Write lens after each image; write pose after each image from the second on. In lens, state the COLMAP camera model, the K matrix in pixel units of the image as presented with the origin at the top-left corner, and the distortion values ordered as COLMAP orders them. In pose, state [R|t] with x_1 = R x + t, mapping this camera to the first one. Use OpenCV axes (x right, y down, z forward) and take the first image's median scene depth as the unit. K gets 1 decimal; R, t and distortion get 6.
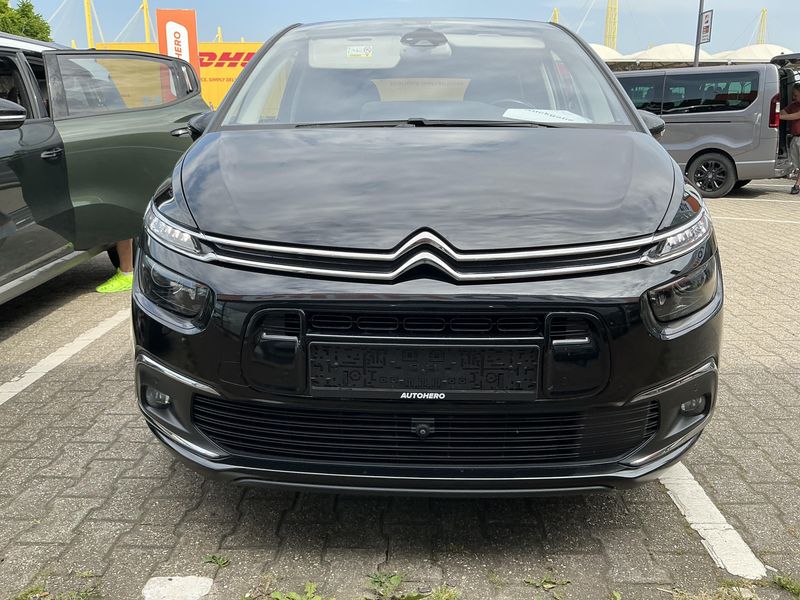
lens RADIAL K [[661.1, 0, 400.0], [0, 661.1, 300.0], [0, 0, 1]] dist [0.102431, -0.220340]
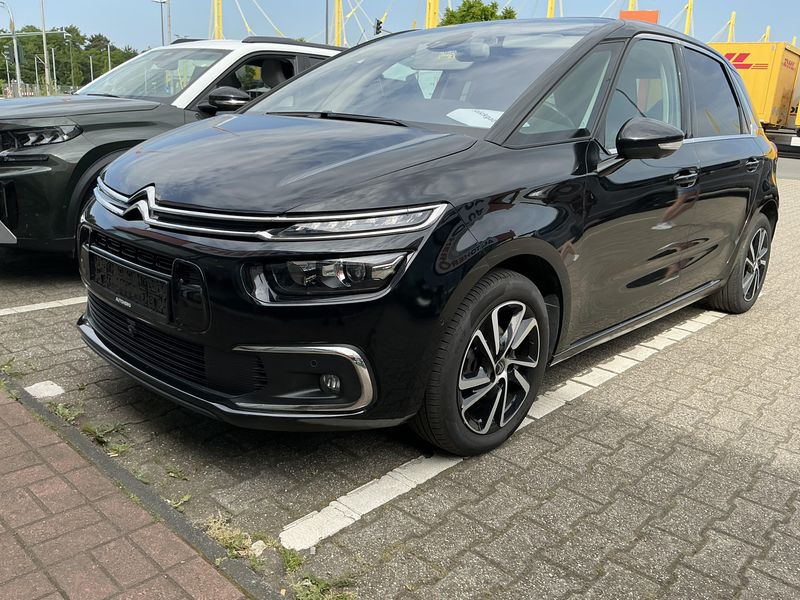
lens RADIAL K [[661.1, 0, 400.0], [0, 661.1, 300.0], [0, 0, 1]] dist [0.102431, -0.220340]
pose [[0.750150, 0.215220, -0.625264, 1.035616], [-0.215873, 0.973453, 0.076079, -0.070956], [0.625039, 0.077907, 0.776696, 0.206891]]
